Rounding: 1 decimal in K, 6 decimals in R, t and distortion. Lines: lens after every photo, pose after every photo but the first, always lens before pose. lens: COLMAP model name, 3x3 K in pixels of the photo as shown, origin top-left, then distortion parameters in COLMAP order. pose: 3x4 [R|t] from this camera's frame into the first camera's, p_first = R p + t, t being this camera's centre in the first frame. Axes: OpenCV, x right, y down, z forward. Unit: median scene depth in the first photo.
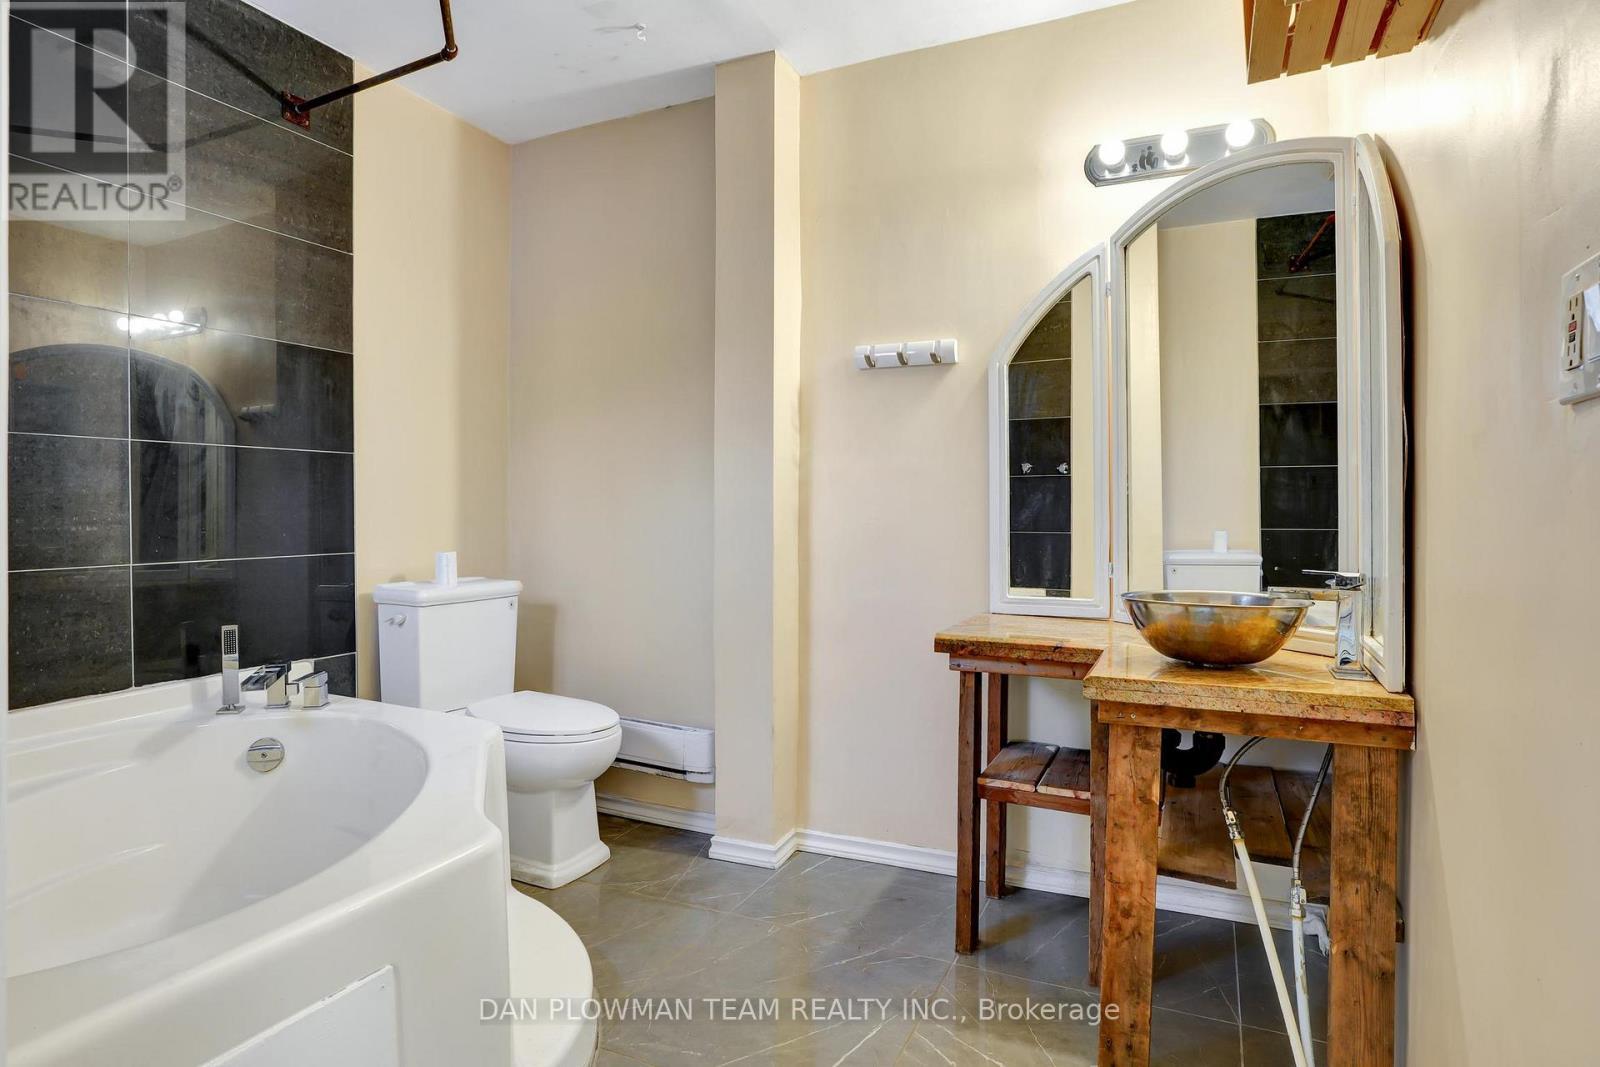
lens RADIAL K [[840.3, 0, 800.0], [0, 840.3, 533.5], [0, 0, 1]] dist [-0.020495, 0.001956]
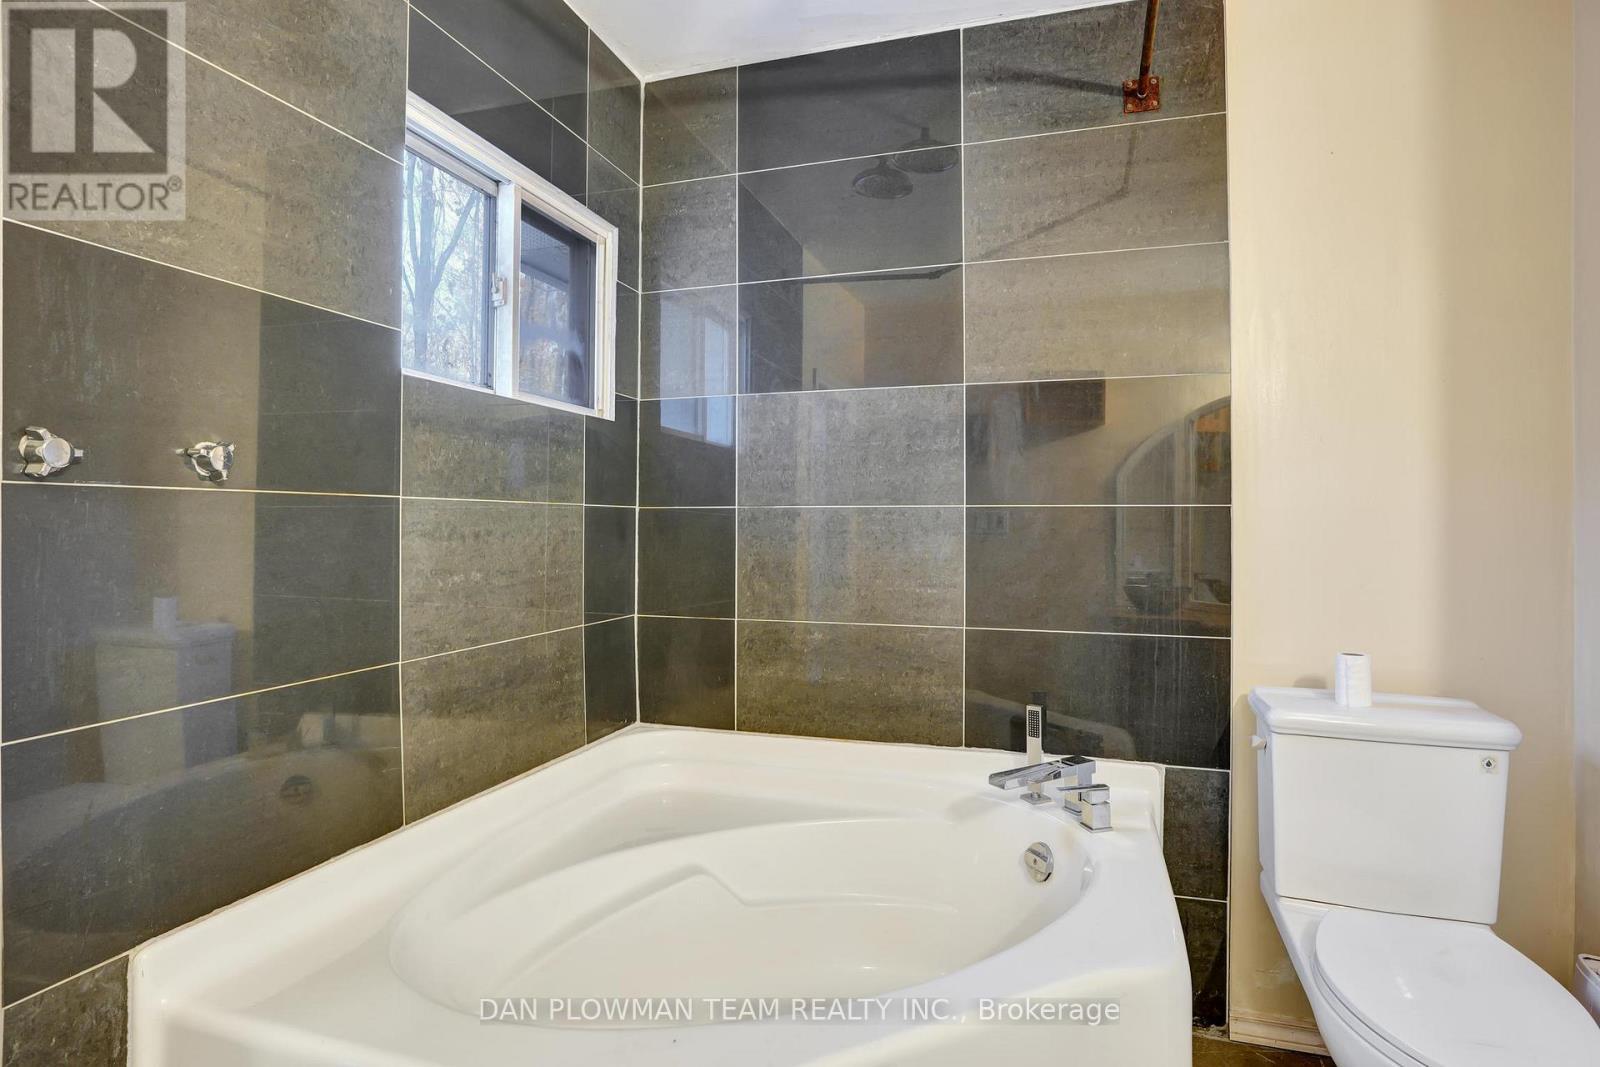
lens RADIAL K [[840.3, 0, 800.0], [0, 840.3, 533.5], [0, 0, 1]] dist [-0.020495, 0.001956]
pose [[0.137633, 0.008922, -0.990443, 0.183607], [-0.035975, 0.999345, 0.004003, -0.071506], [0.989830, 0.035080, 0.137864, 0.613291]]
